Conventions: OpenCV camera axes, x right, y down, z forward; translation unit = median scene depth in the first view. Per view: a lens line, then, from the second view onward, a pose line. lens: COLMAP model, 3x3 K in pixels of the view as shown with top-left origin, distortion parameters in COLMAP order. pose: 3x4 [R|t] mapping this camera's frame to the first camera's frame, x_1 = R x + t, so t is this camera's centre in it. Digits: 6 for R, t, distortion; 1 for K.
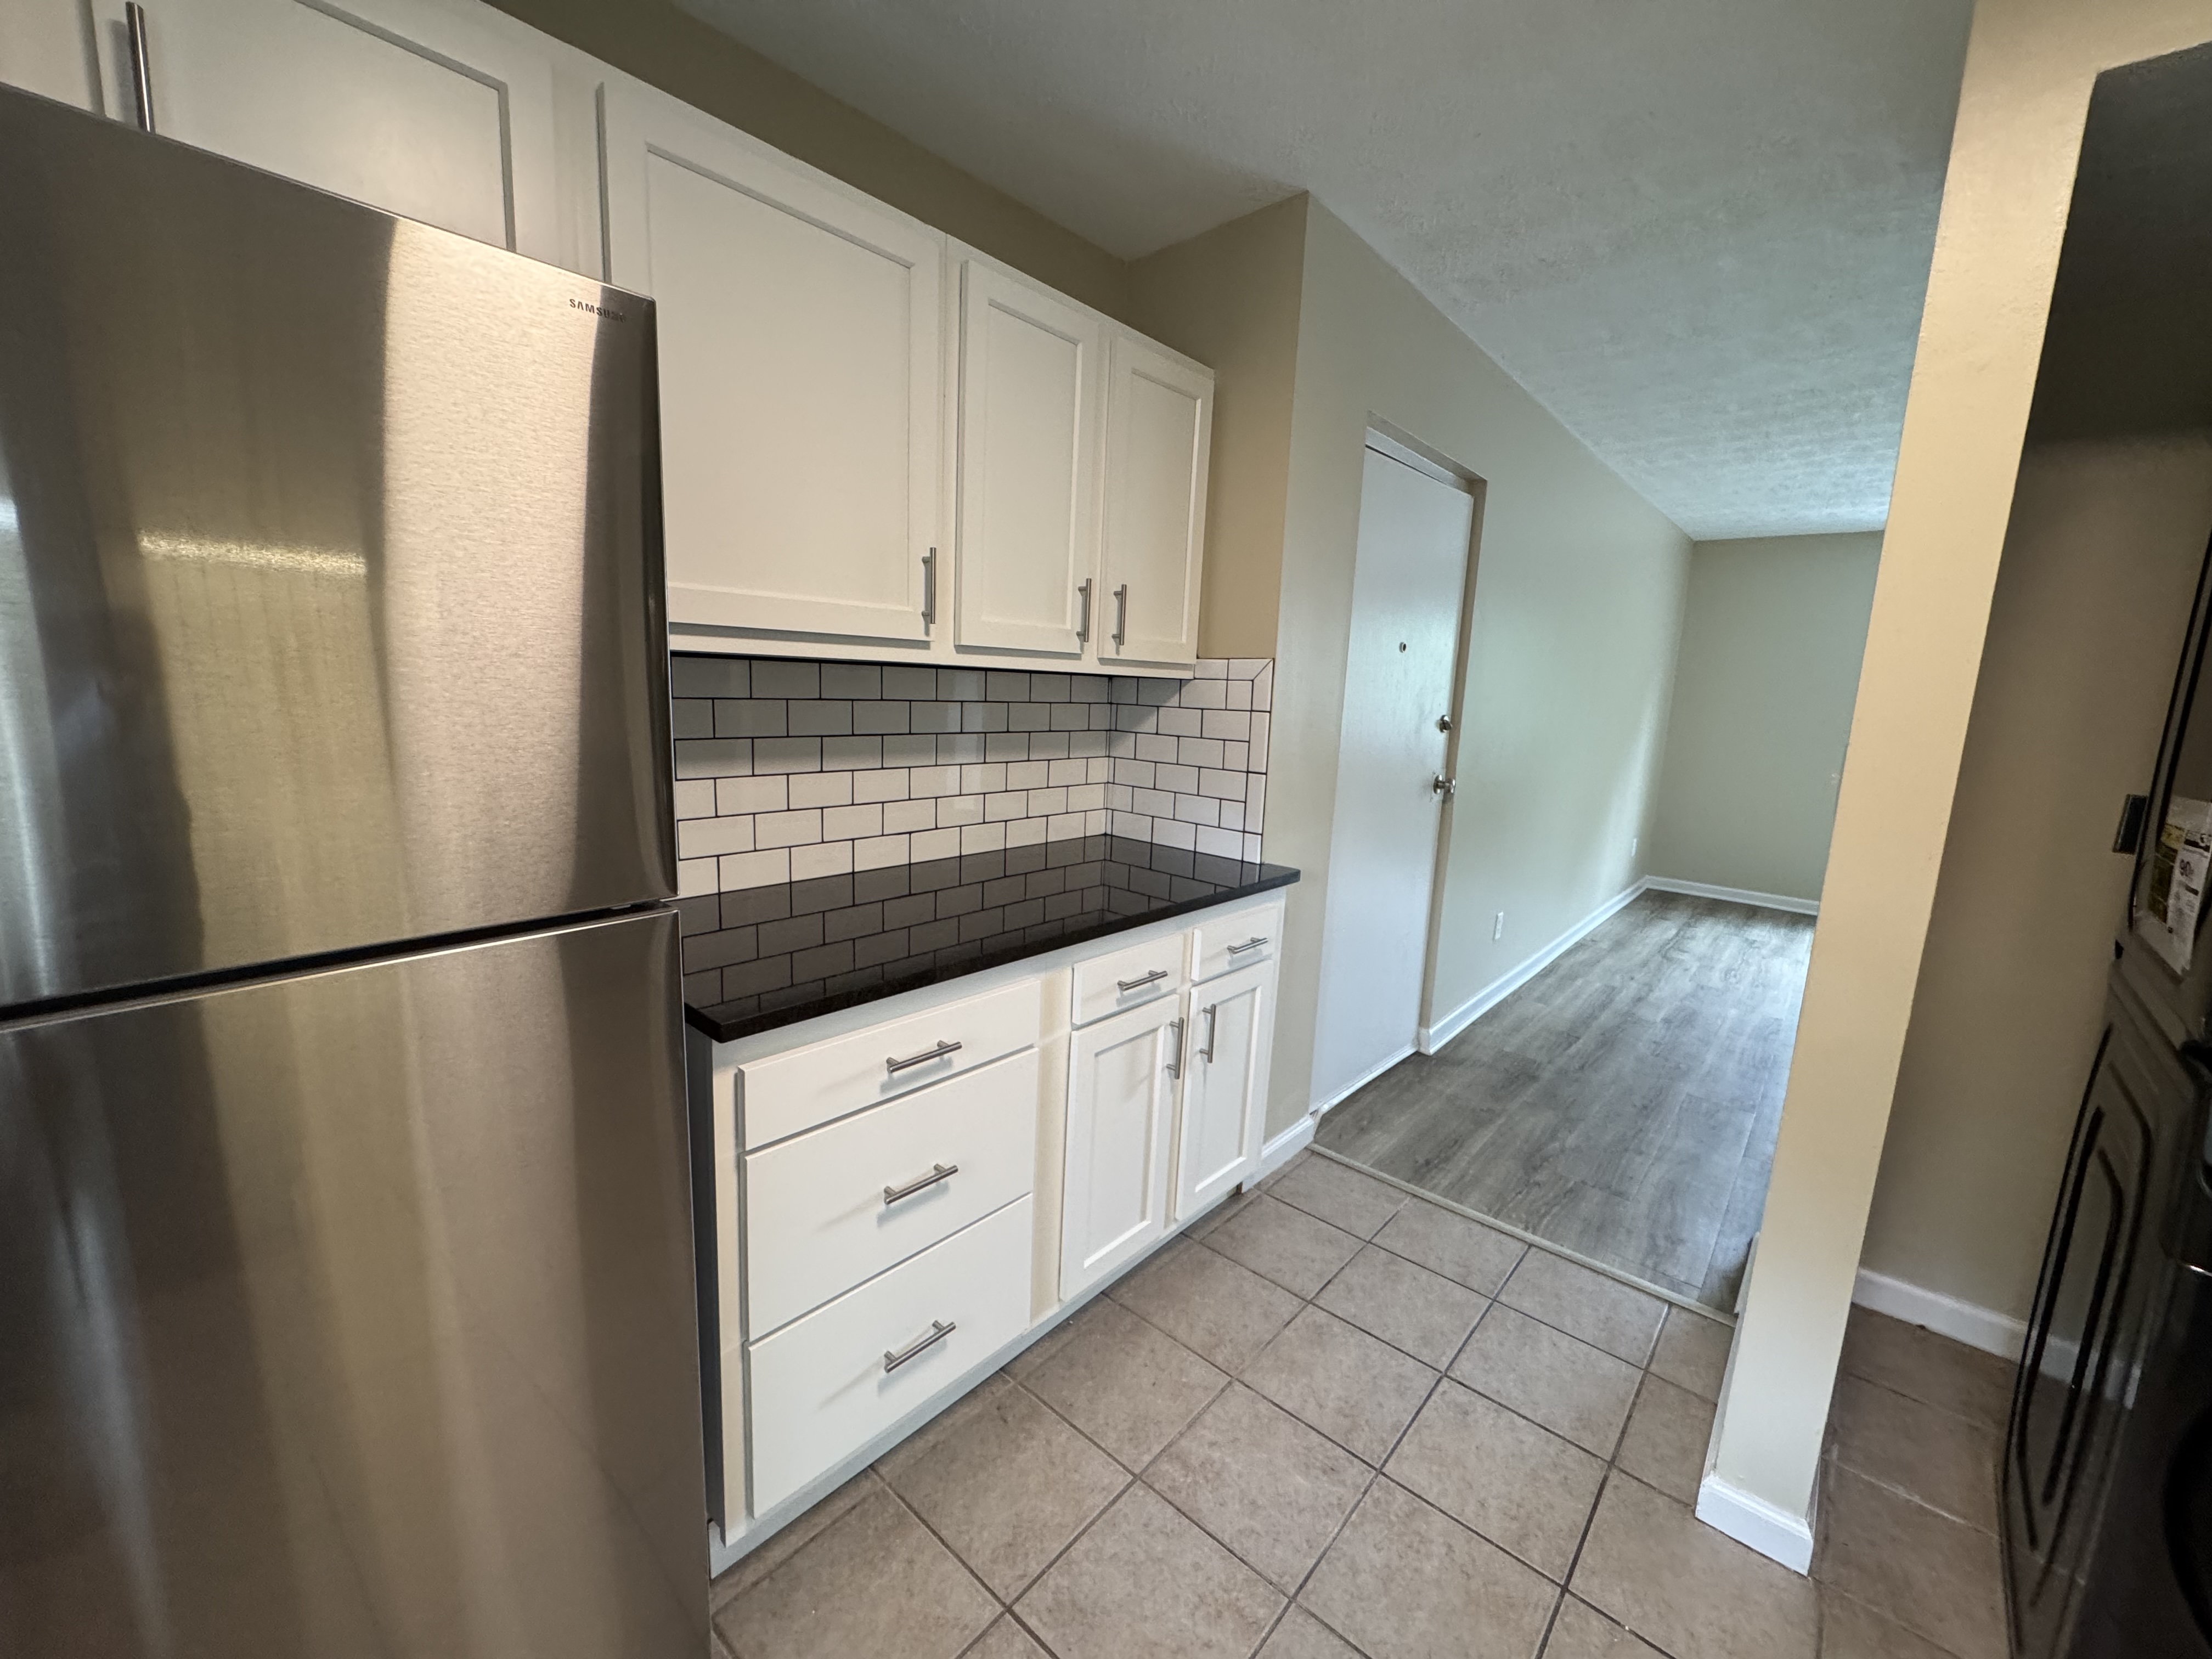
lens RADIAL K [[883.3, 0, 1106.0], [0, 883.3, 829.5], [0, 0, 1]] dist [-0.003183, 0.000283]
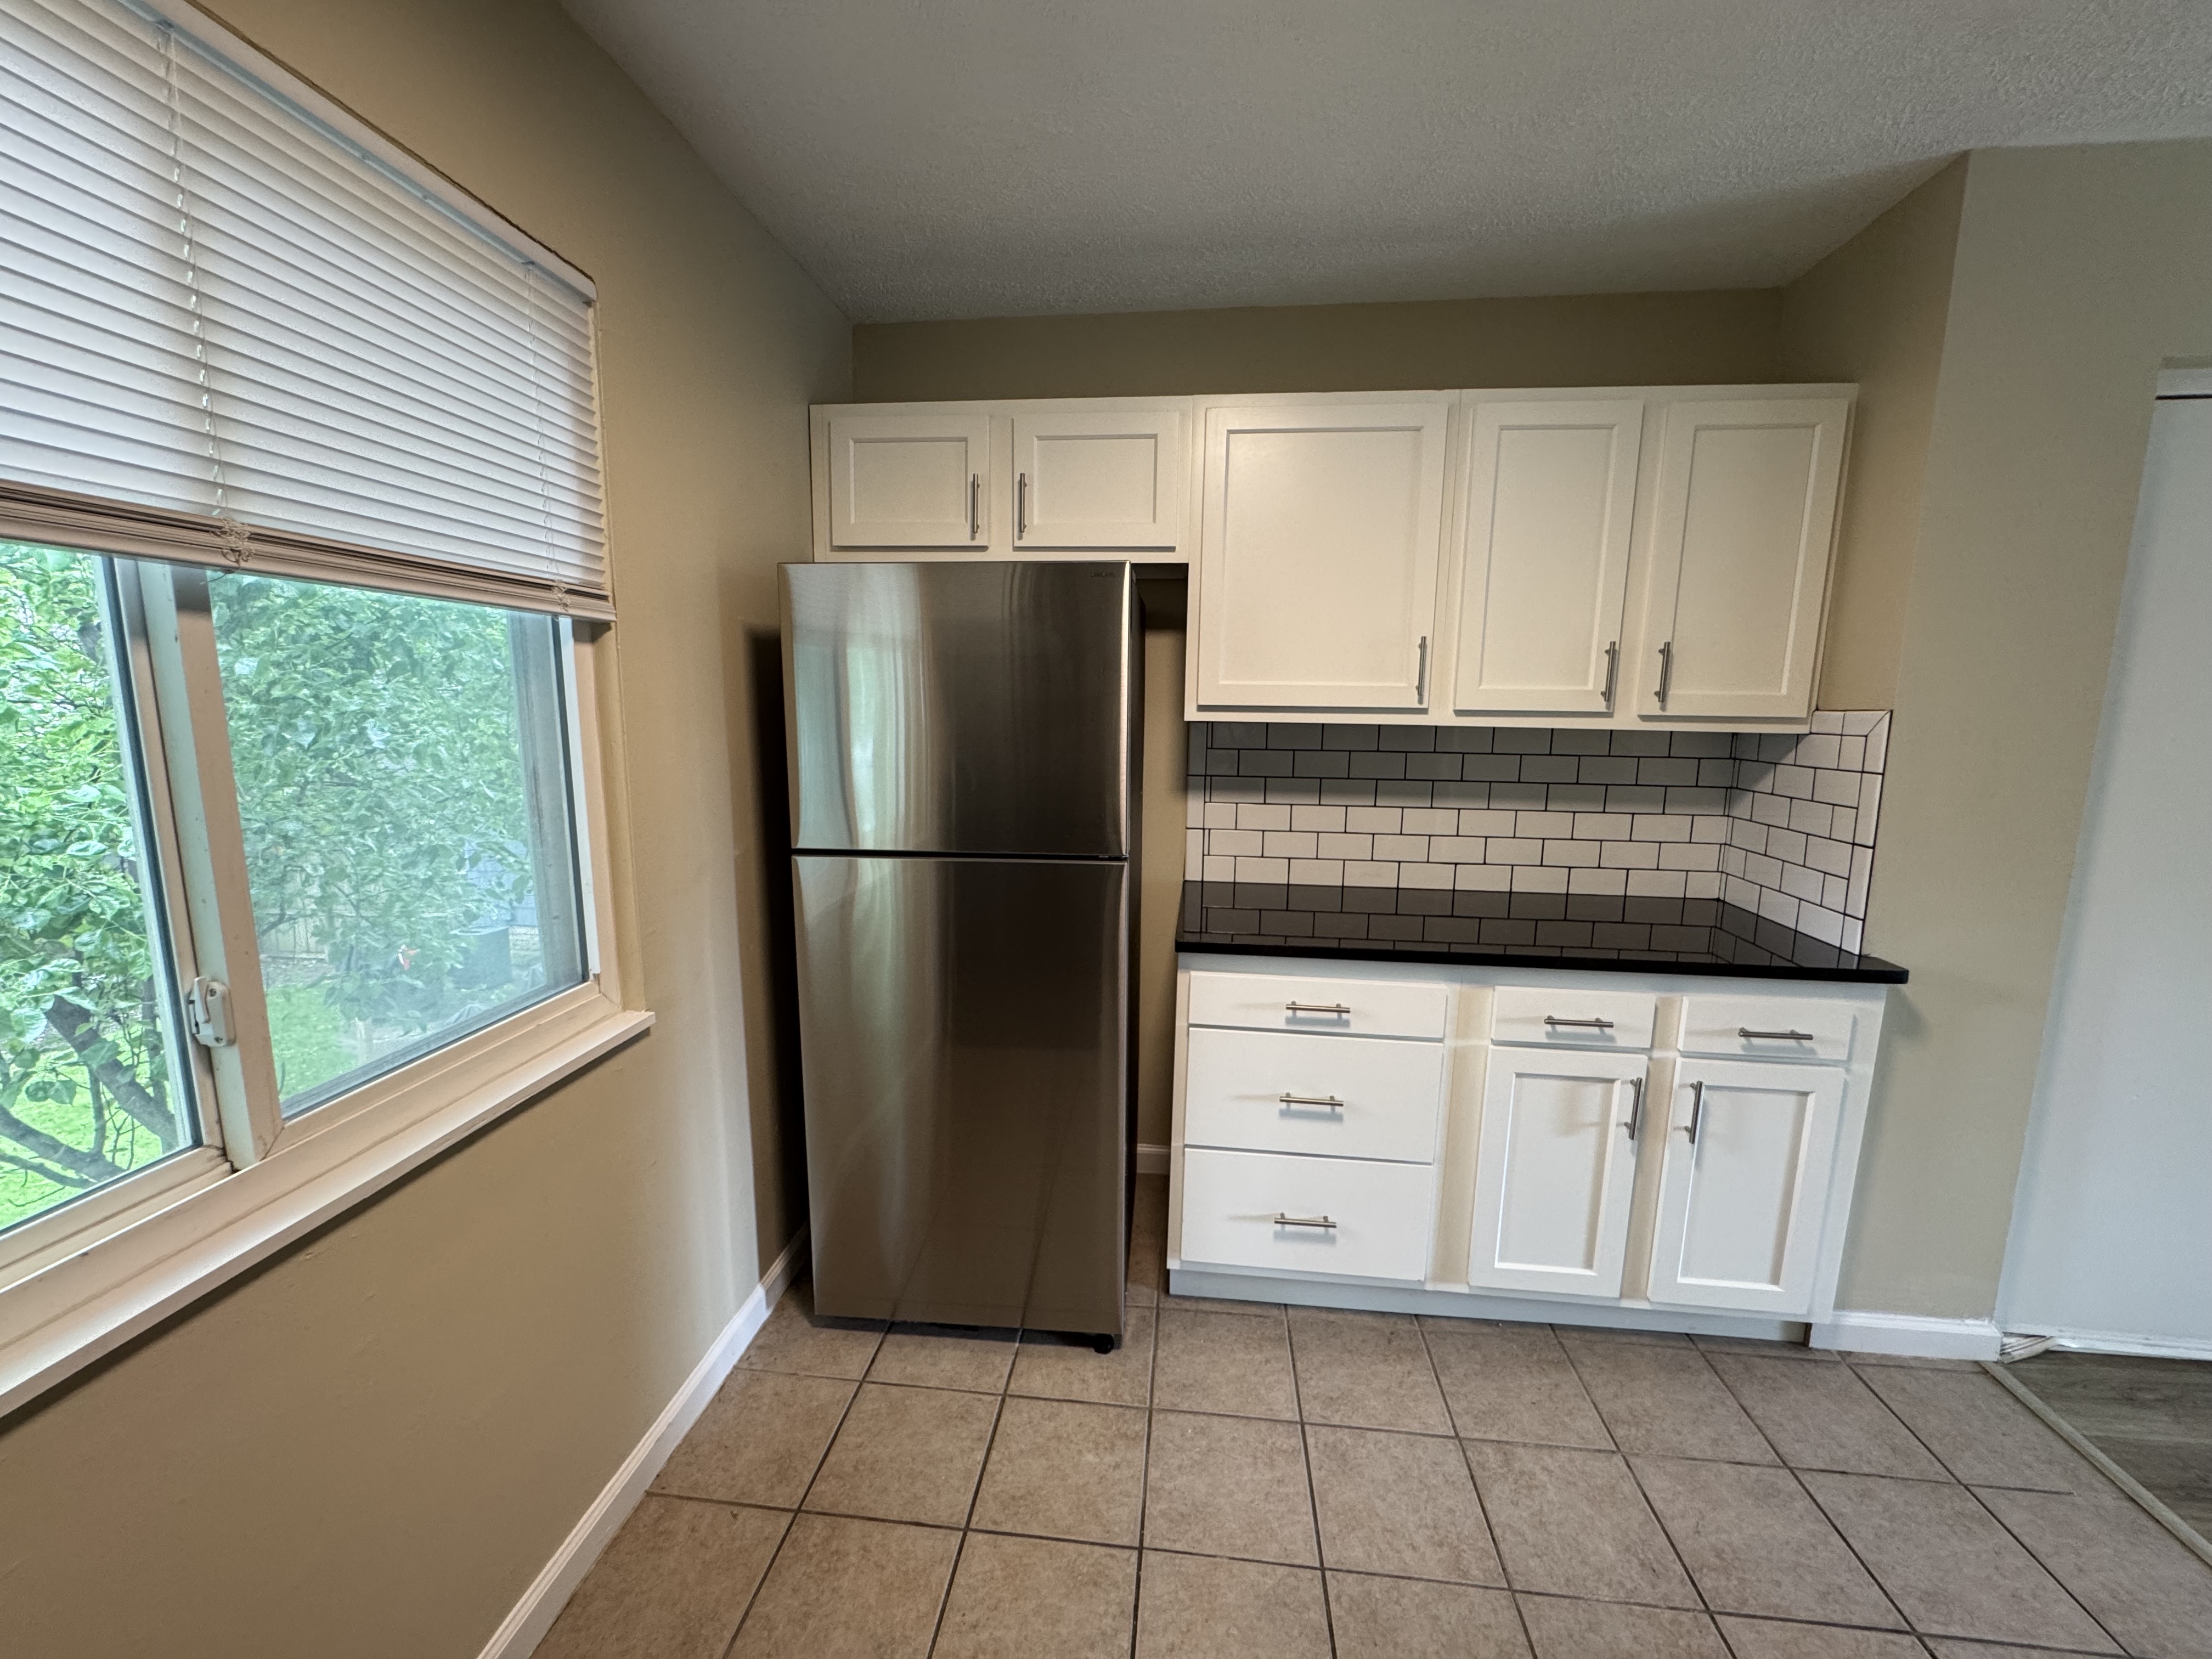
lens RADIAL K [[887.1, 0, 1106.0], [0, 887.1, 829.5], [0, 0, 1]] dist [0.001062, 0.000169]
pose [[0.578955, 0.088365, -0.810557, 0.445152], [-0.125558, 0.991915, 0.018455, -0.004890], [0.805634, 0.091087, 0.585369, -0.075322]]
